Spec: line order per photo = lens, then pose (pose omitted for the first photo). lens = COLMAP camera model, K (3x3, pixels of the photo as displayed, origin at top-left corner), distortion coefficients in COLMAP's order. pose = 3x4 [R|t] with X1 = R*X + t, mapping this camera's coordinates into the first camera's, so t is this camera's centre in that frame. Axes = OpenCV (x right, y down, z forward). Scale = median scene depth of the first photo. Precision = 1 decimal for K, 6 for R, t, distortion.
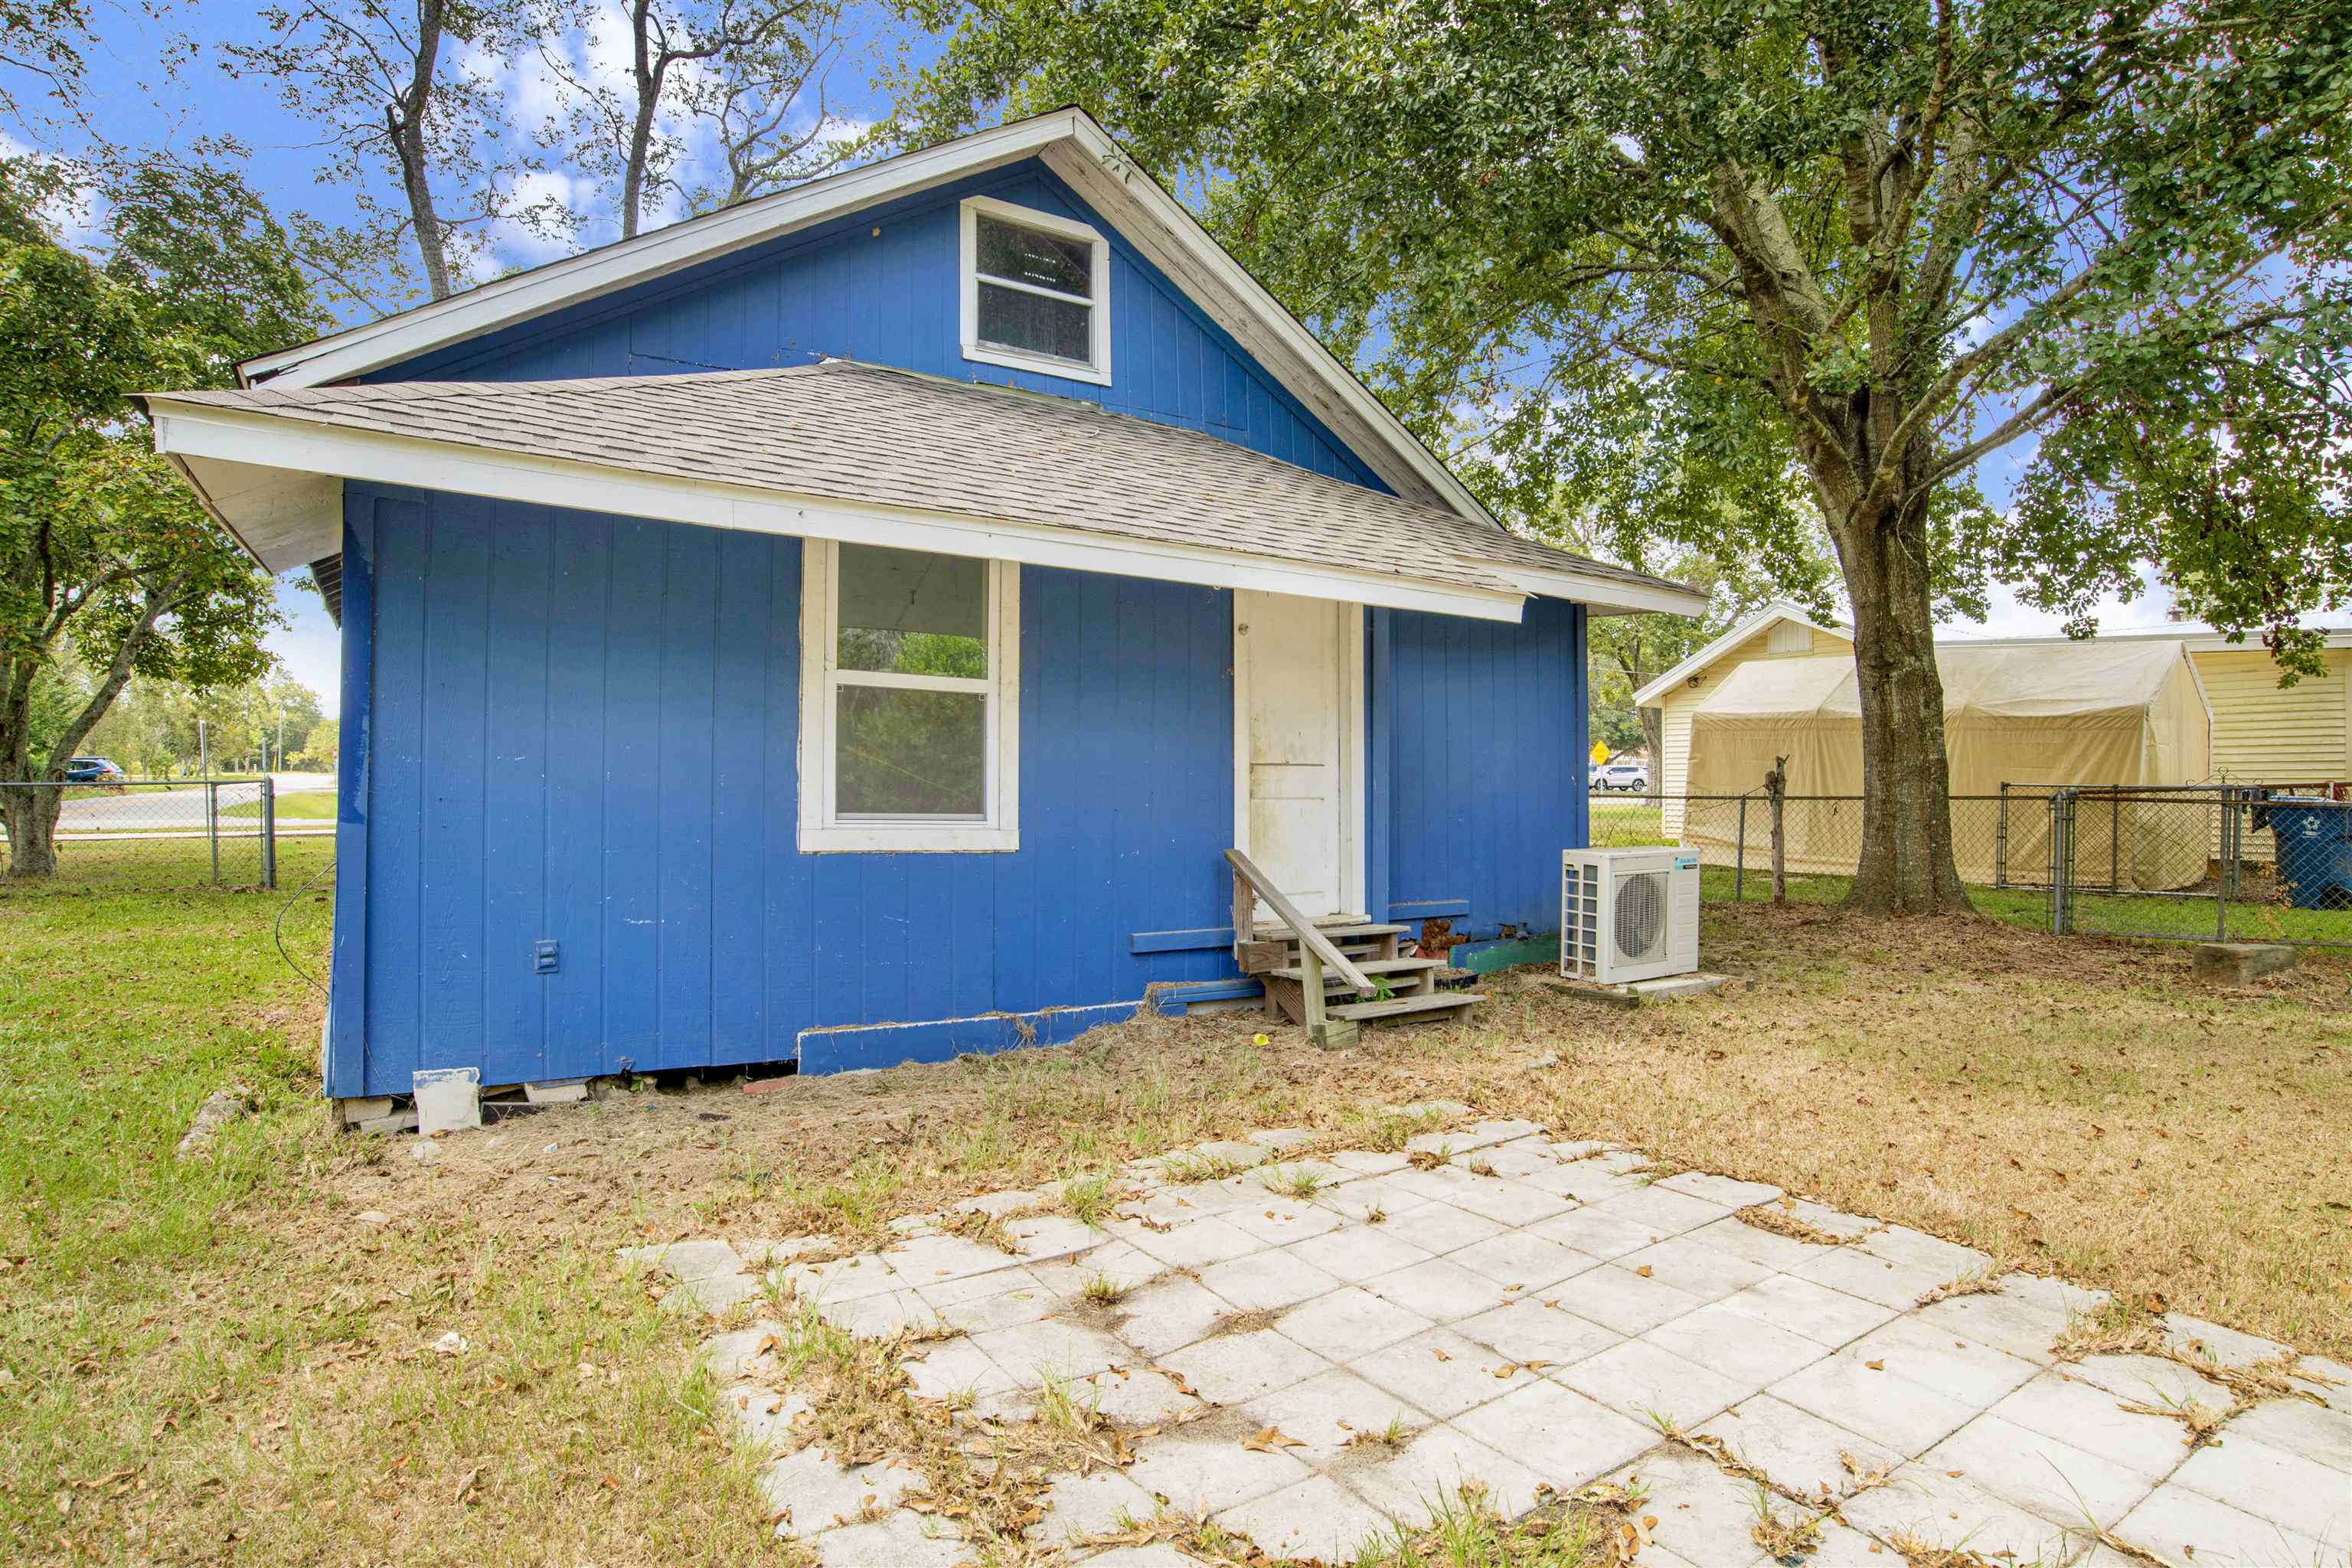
lens RADIAL K [[1240.9, 0, 1192.1], [0, 1240.9, 774.7], [0, 0, 1]] dist [-0.073672, 0.027545]
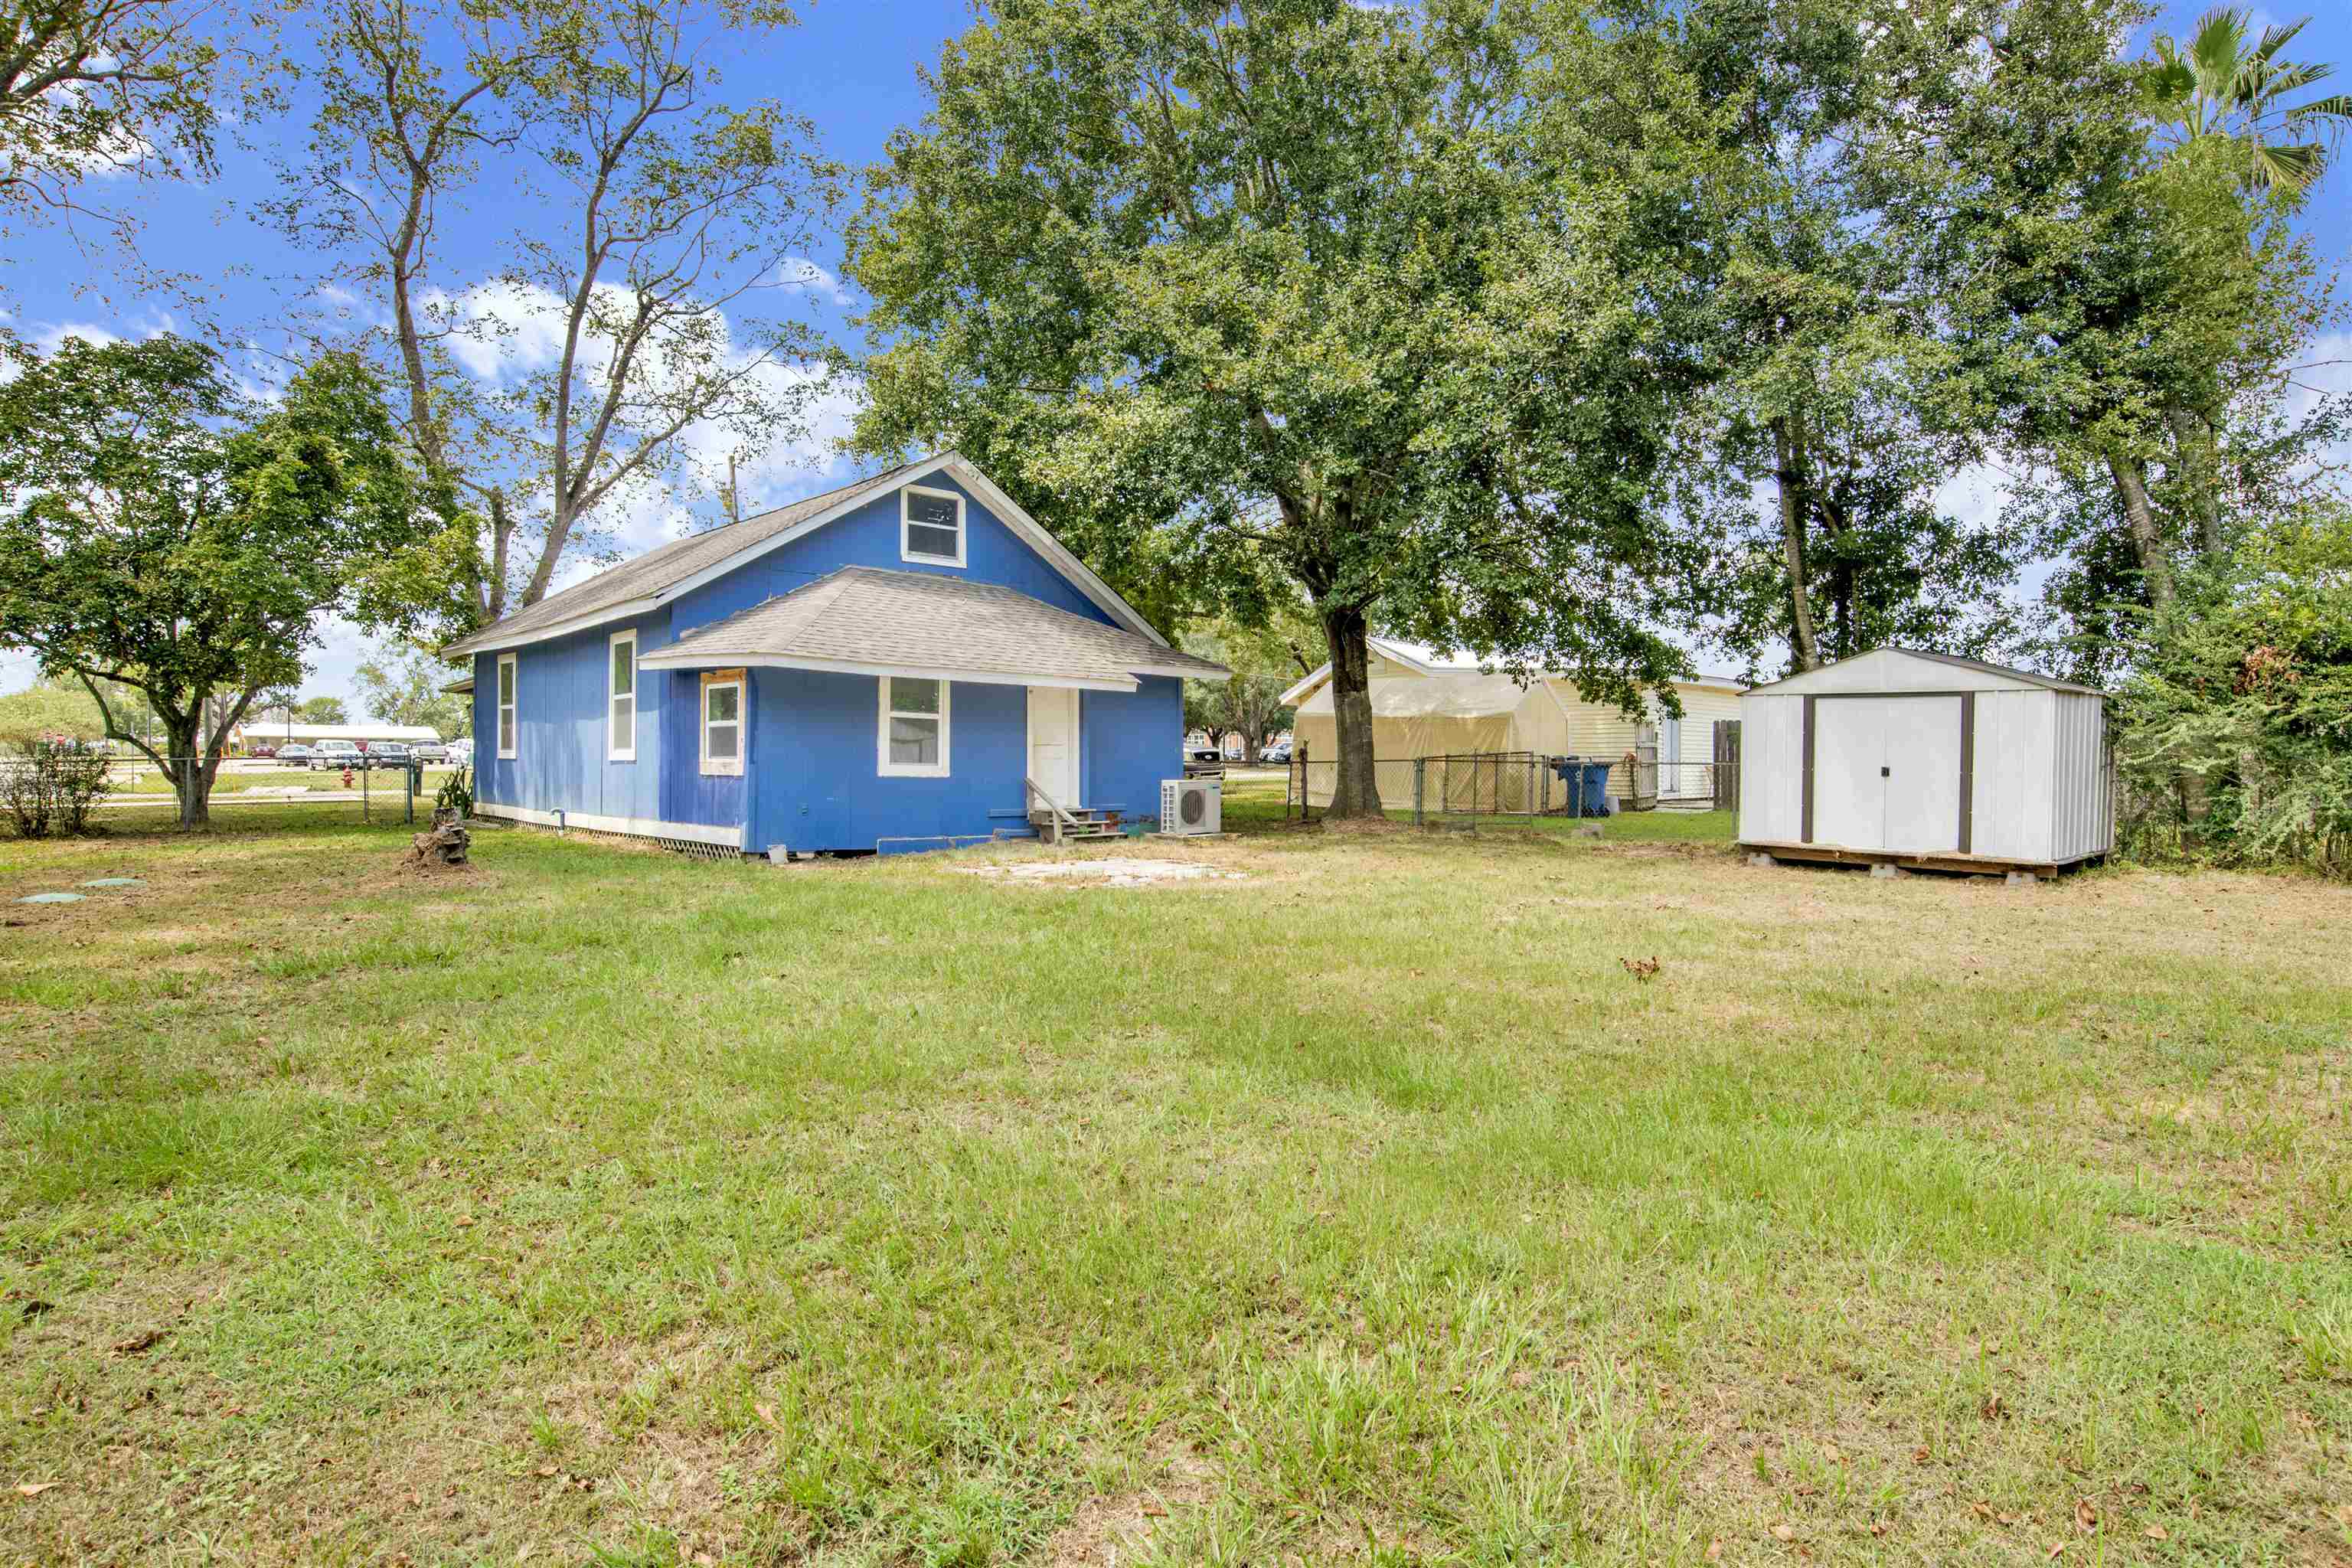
lens RADIAL K [[1239.8, 0, 1171.3], [0, 1239.8, 751.0], [0, 0, 1]] dist [-0.015854, -0.000260]
pose [[0.984336, 0.001507, 0.176295, -0.112414], [-0.001726, 0.999998, 0.001087, 0.000249], [-0.176293, -0.001375, 0.984337, -1.413332]]
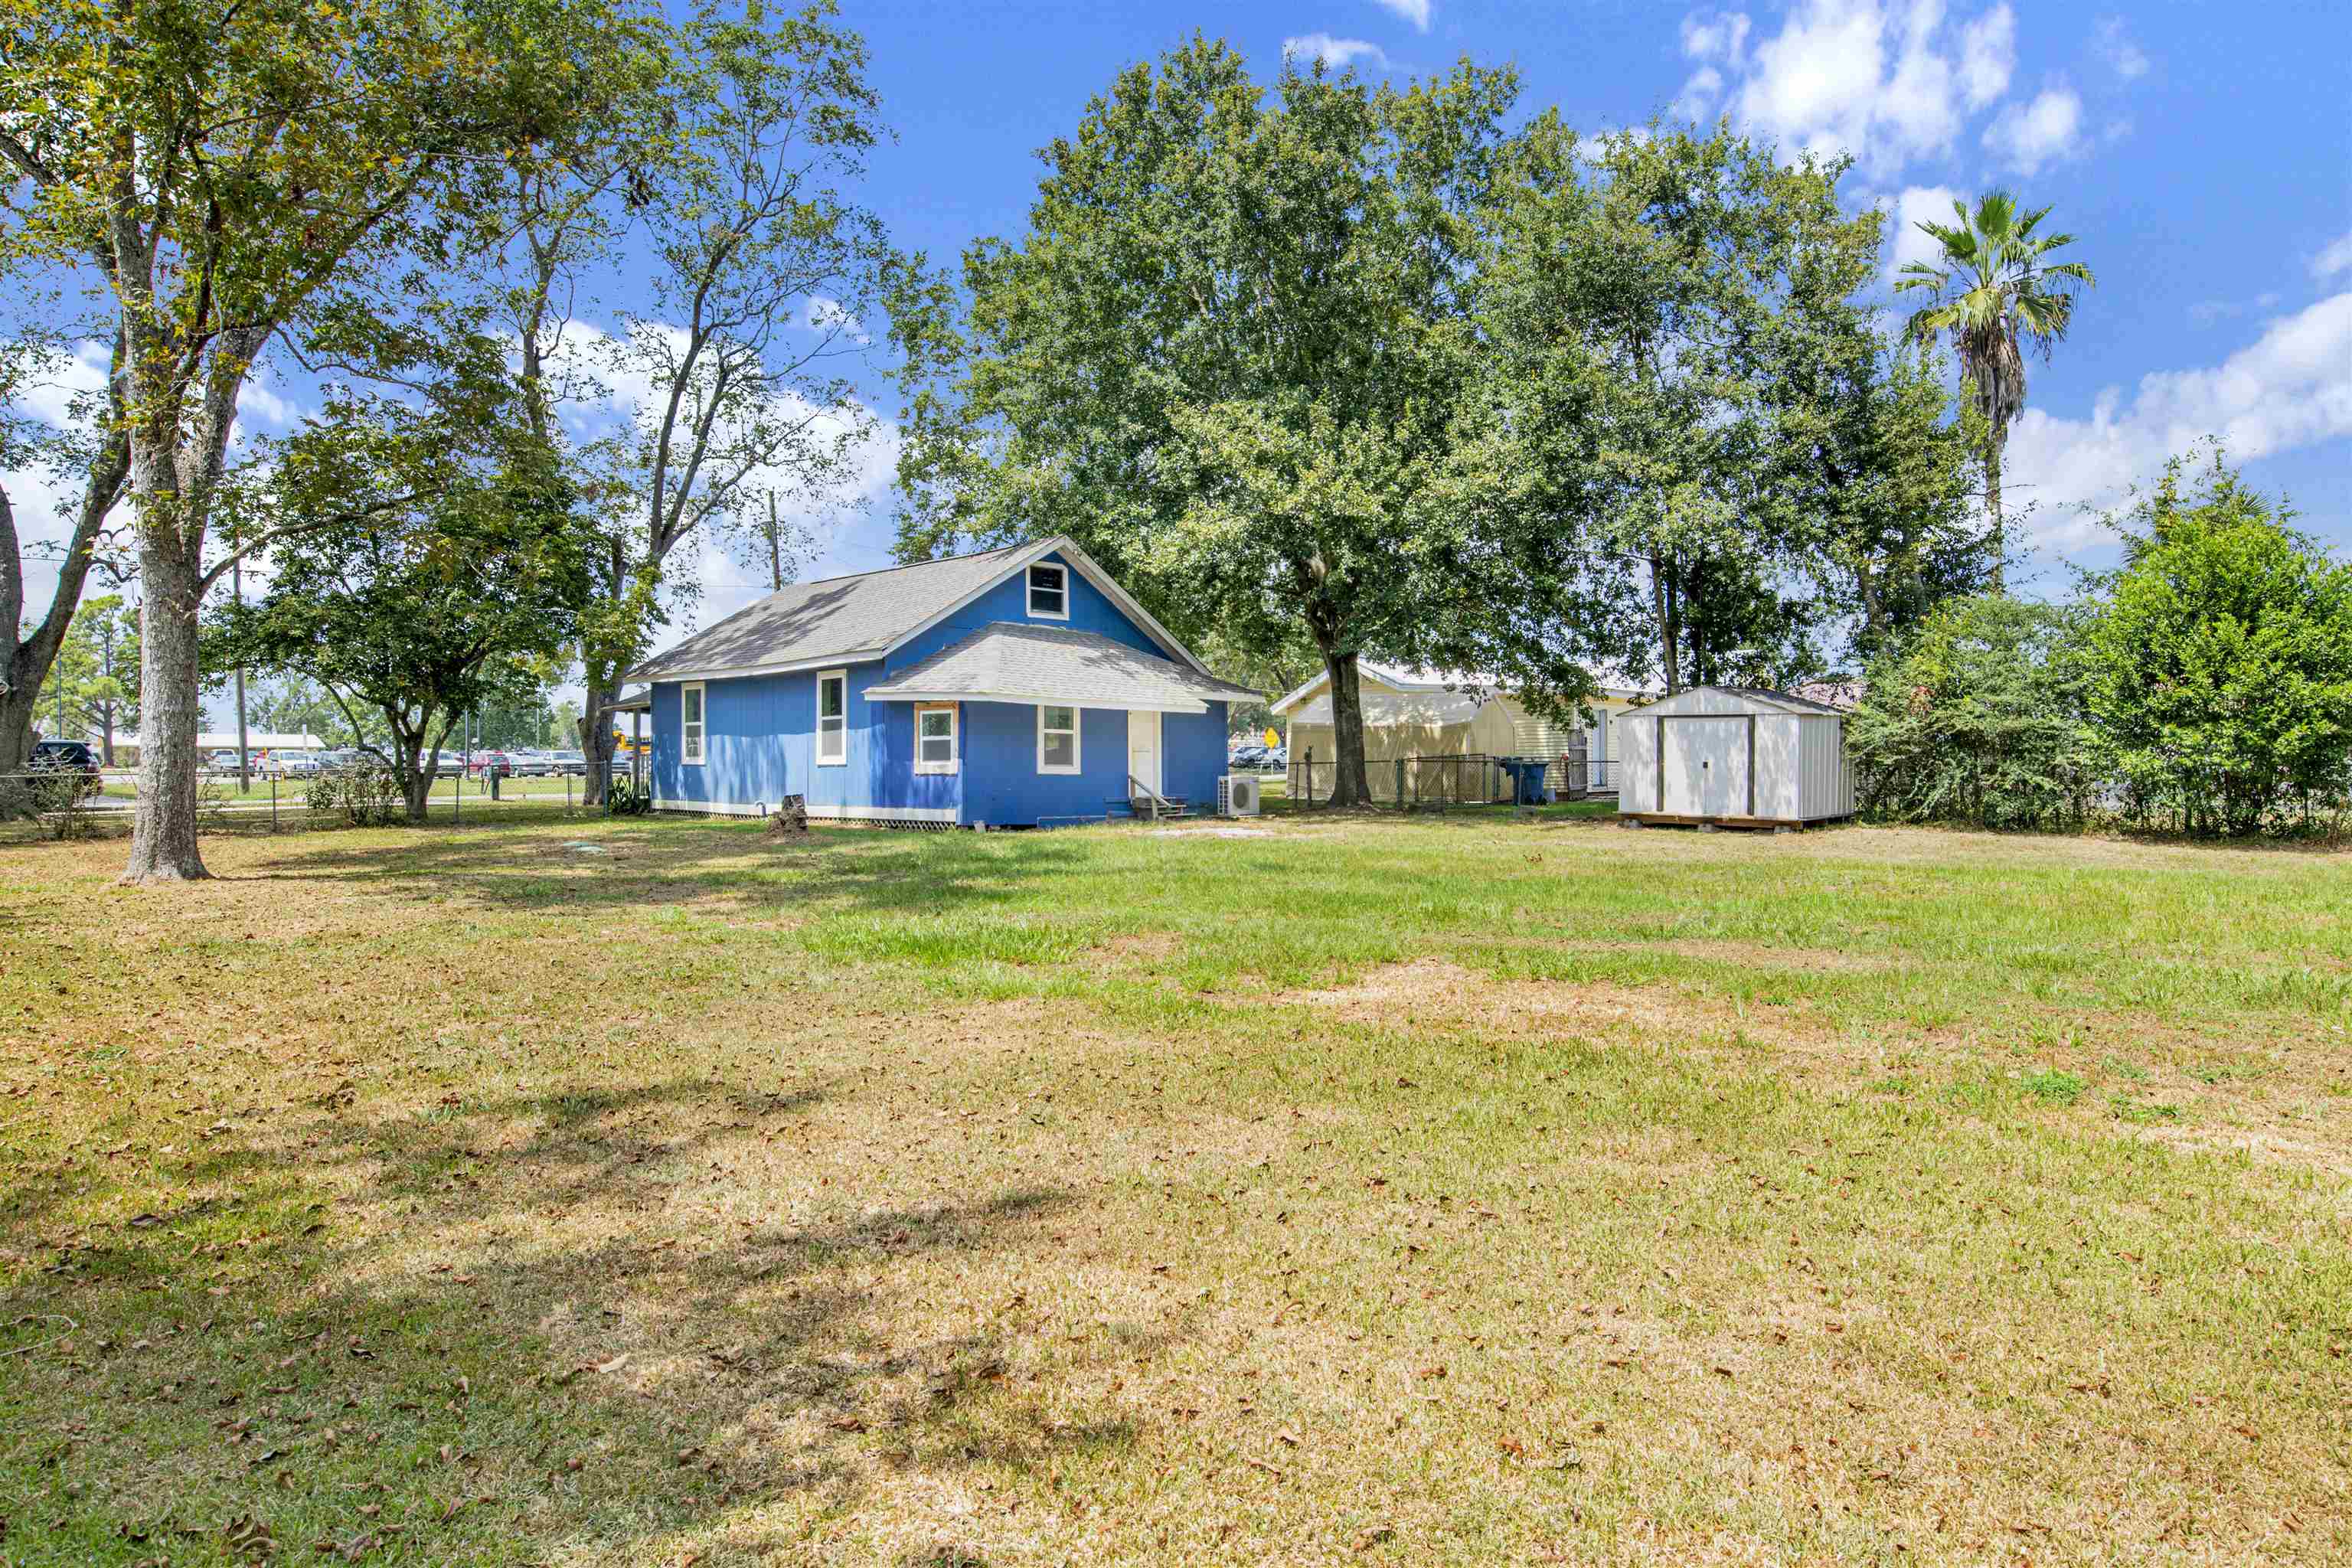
lens RADIAL K [[1357.7, 0, 1176.6], [0, 1357.7, 751.6], [0, 0, 1]] dist [-0.000975, 0.000058]
pose [[0.972993, -0.004656, 0.230786, -0.660946], [0.005091, 0.999986, -0.001289, -0.002664], [-0.230777, 0.002429, 0.973004, -2.562877]]
